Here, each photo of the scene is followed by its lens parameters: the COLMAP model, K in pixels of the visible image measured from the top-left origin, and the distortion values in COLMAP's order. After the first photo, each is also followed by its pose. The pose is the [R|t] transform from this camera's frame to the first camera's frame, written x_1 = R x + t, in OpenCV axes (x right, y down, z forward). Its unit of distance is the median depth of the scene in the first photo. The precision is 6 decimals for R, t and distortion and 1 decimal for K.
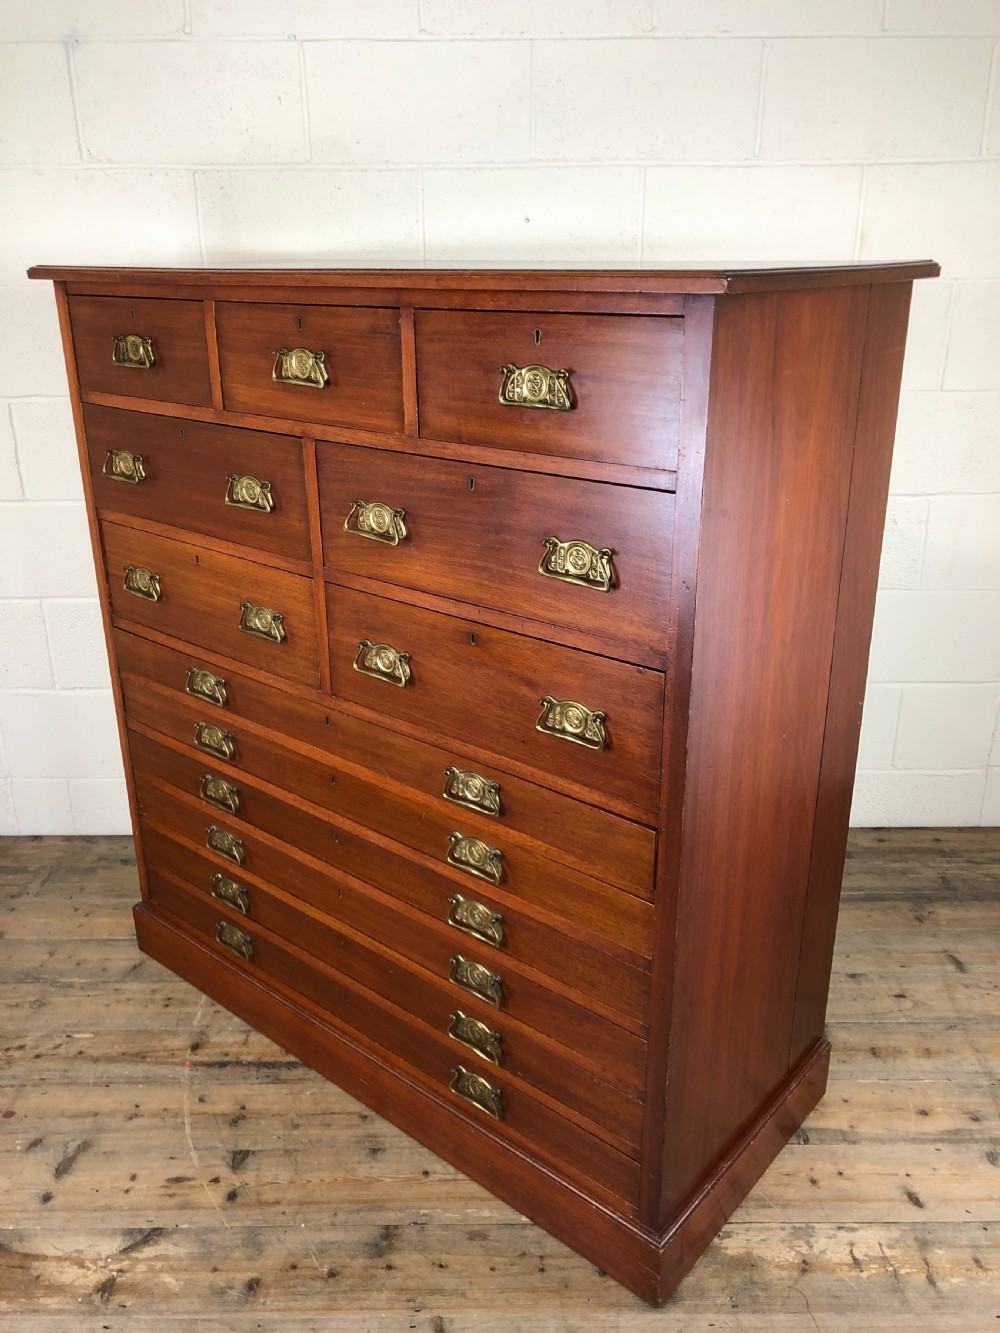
lens RADIAL K [[1094.5, 0, 497.1], [0, 1094.5, 657.9], [0, 0, 1]] dist [0.029352, -0.030578]
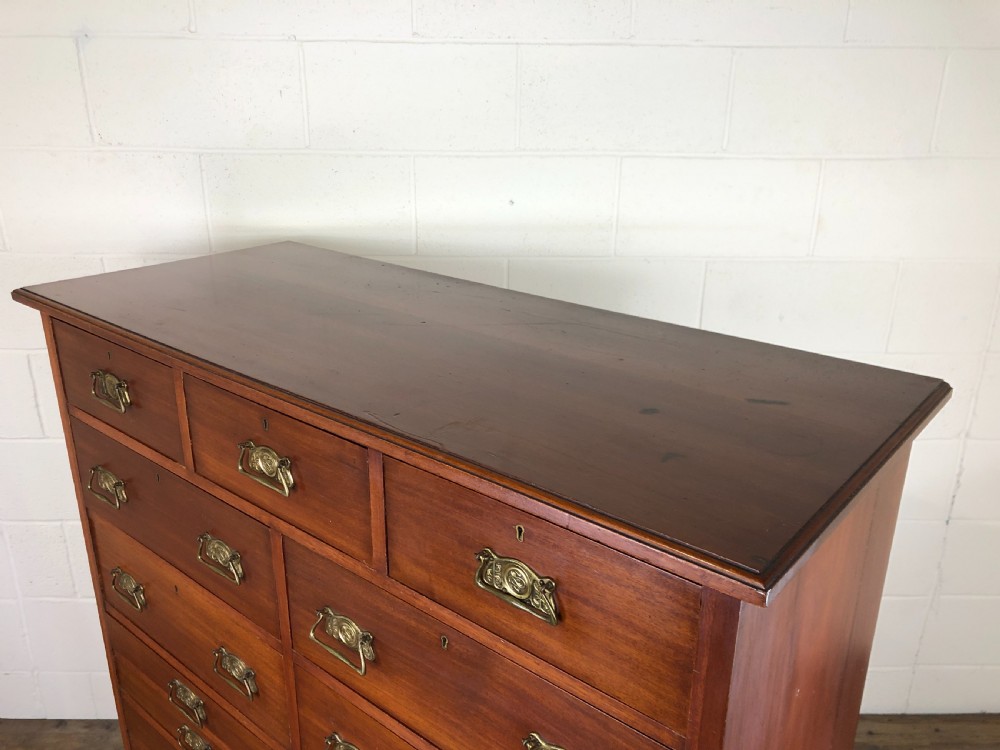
lens RADIAL K [[821.1, 0, 503.0], [0, 821.1, 378.0], [0, 0, 1]] dist [0.029352, -0.030578]
pose [[0.999732, 0.012262, 0.019651, 0.005934], [-0.012157, 0.999911, -0.005480, -0.252074], [-0.019716, 0.005240, 0.999792, 0.219209]]
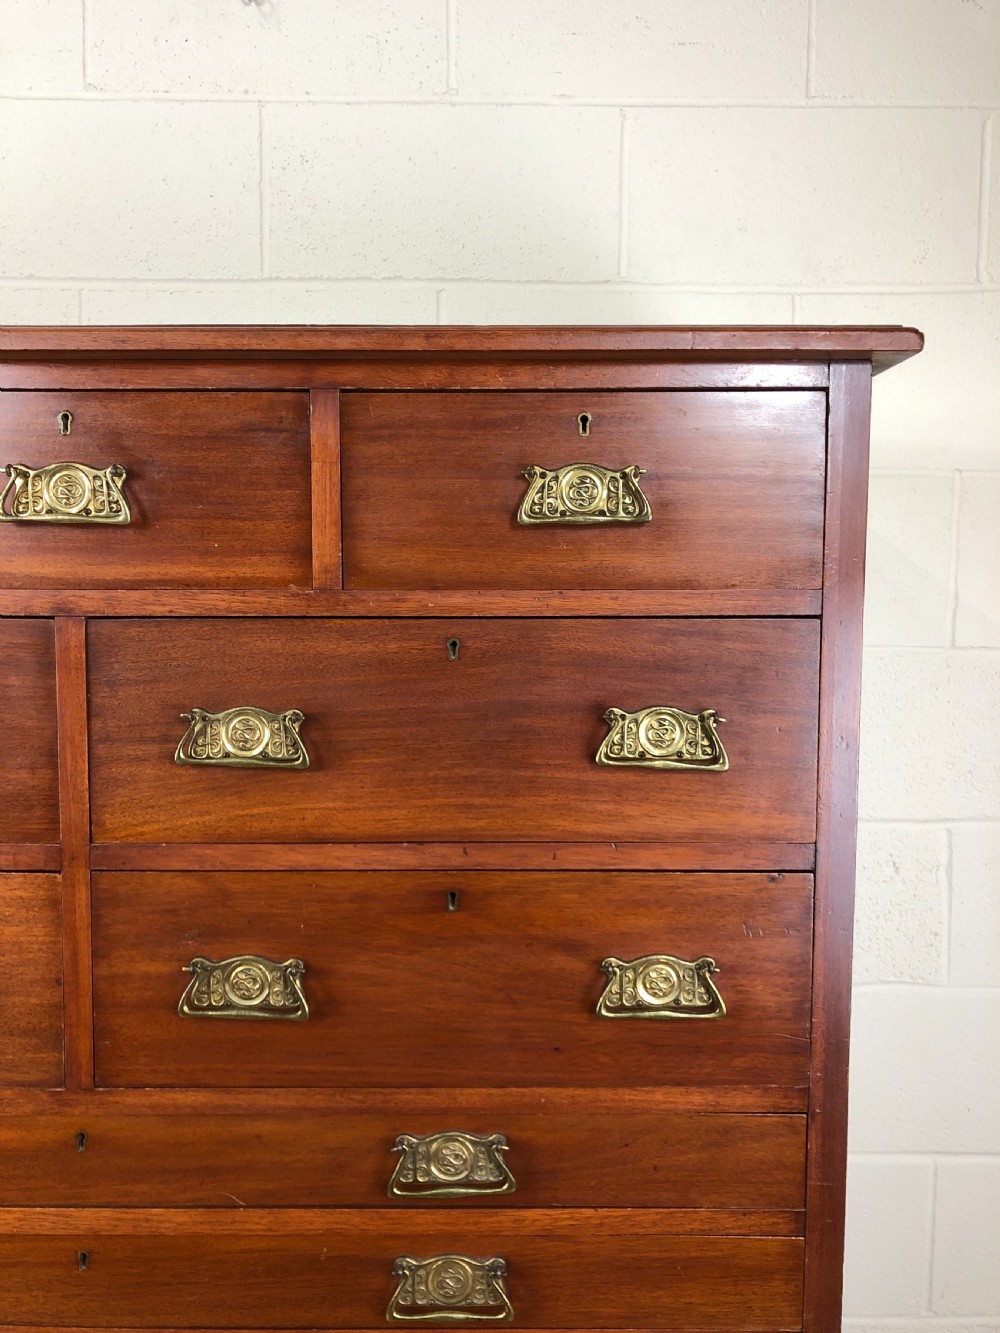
lens RADIAL K [[1094.5, 0, 497.0], [0, 1094.5, 665.1], [0, 0, 1]] dist [0.029352, -0.030578]
pose [[0.760693, -0.034649, 0.648186, -0.286473], [0.216396, 0.954988, -0.202907, -0.009046], [-0.611979, 0.294615, 0.733950, 0.346083]]
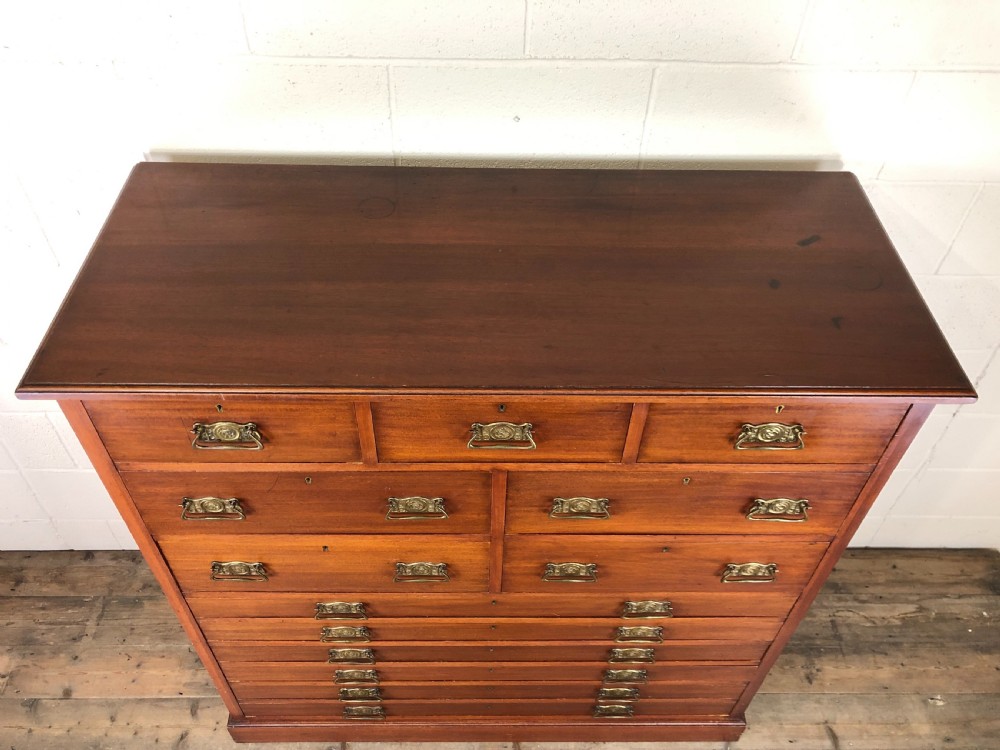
lens RADIAL K [[821.1, 0, 499.9], [0, 821.1, 379.1], [0, 0, 1]] dist [0.029352, -0.030578]
pose [[0.752173, -0.459309, 0.472516, -0.407770], [0.202306, 0.843384, 0.497771, -0.541346], [-0.627143, -0.278817, 0.727291, 0.308327]]
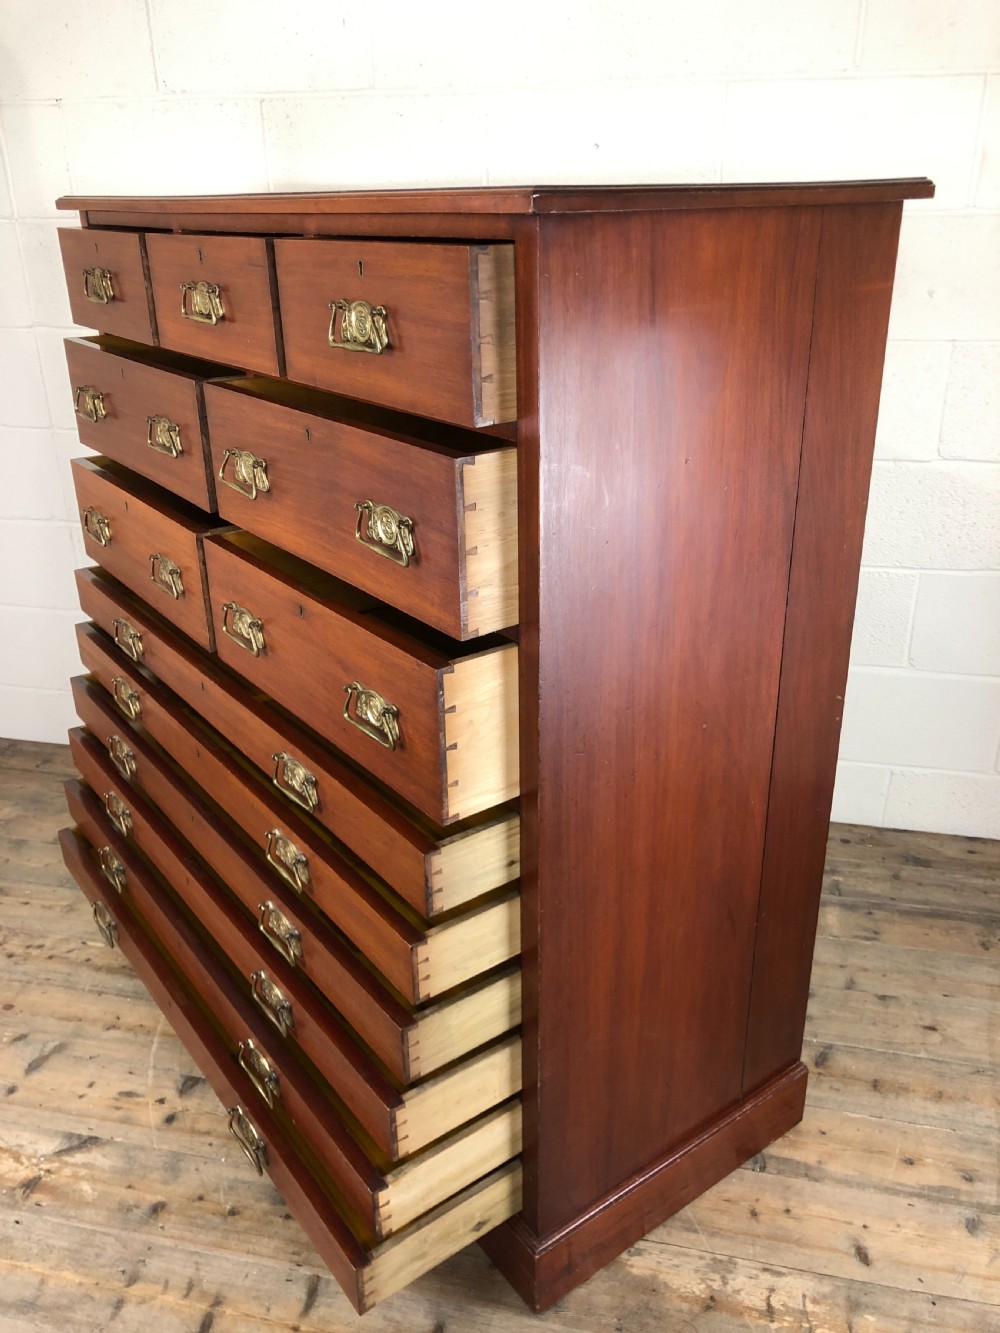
lens RADIAL K [[1094.5, 0, 497.0], [0, 1094.5, 659.7], [0, 0, 1]] dist [0.029352, -0.030578]
pose [[0.973115, 0.084169, -0.214388, 0.207379], [-0.072718, 0.995500, 0.060764, -0.020743], [0.218538, -0.043541, 0.974857, 0.070003]]
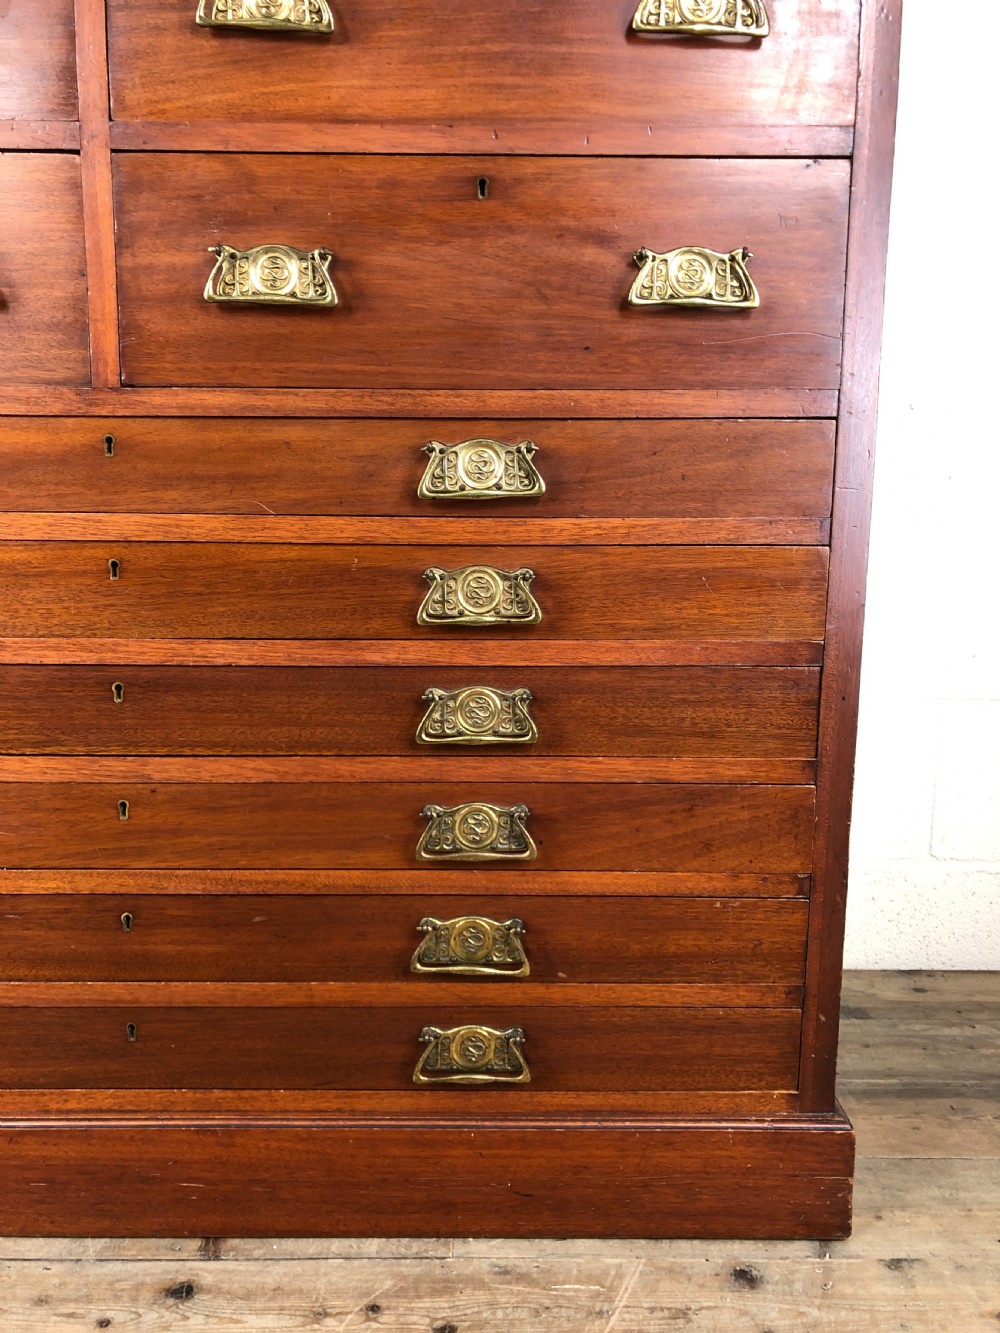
lens RADIAL K [[1092.6, 0, 501.7], [0, 1092.6, 648.1], [0, 0, 1]] dist [0.018713, -0.010375]
pose [[0.754847, -0.081150, 0.650862, -0.307616], [0.215773, 0.967807, -0.129580, 0.221522], [-0.619393, 0.238251, 0.748056, 0.424228]]
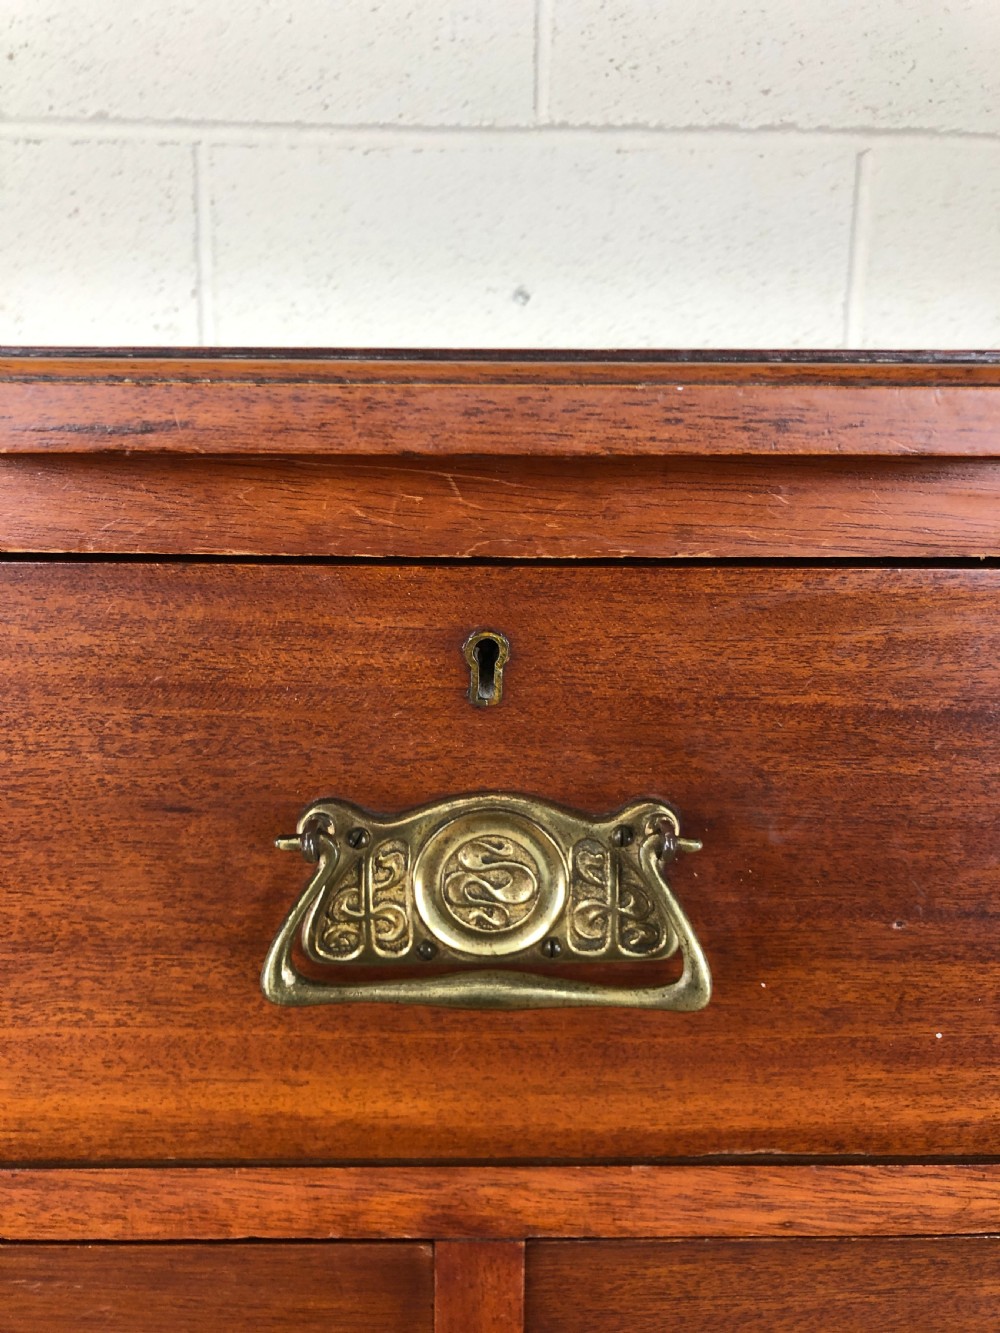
lens RADIAL K [[1094.5, 0, 498.0], [0, 1094.5, 664.2], [0, 0, 1]] dist [0.029352, -0.030578]
pose [[0.745547, -0.116080, 0.656266, -0.215390], [0.216304, 0.973553, -0.073528, -0.214867], [-0.630375, 0.196772, 0.750939, 0.641228]]
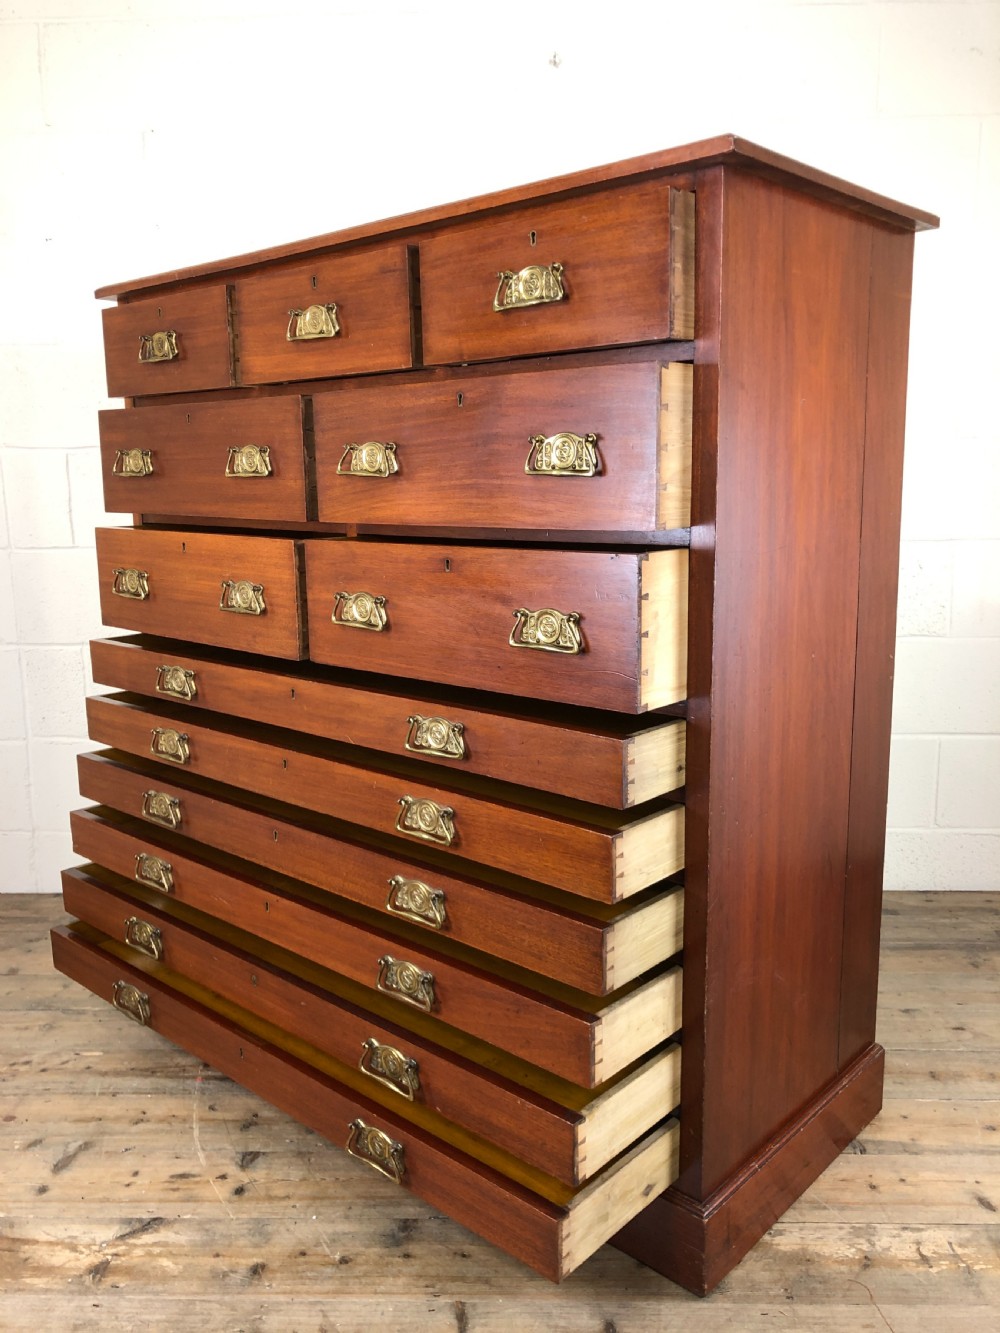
lens RADIAL K [[1094.5, 0, 497.2], [0, 1094.5, 657.6], [0, 0, 1]] dist [0.029352, -0.030578]
pose [[0.999438, -0.000434, -0.033507, 0.008066], [-0.005675, 0.983284, -0.181988, 0.182274], [0.033026, 0.182076, 0.982730, 0.008938]]
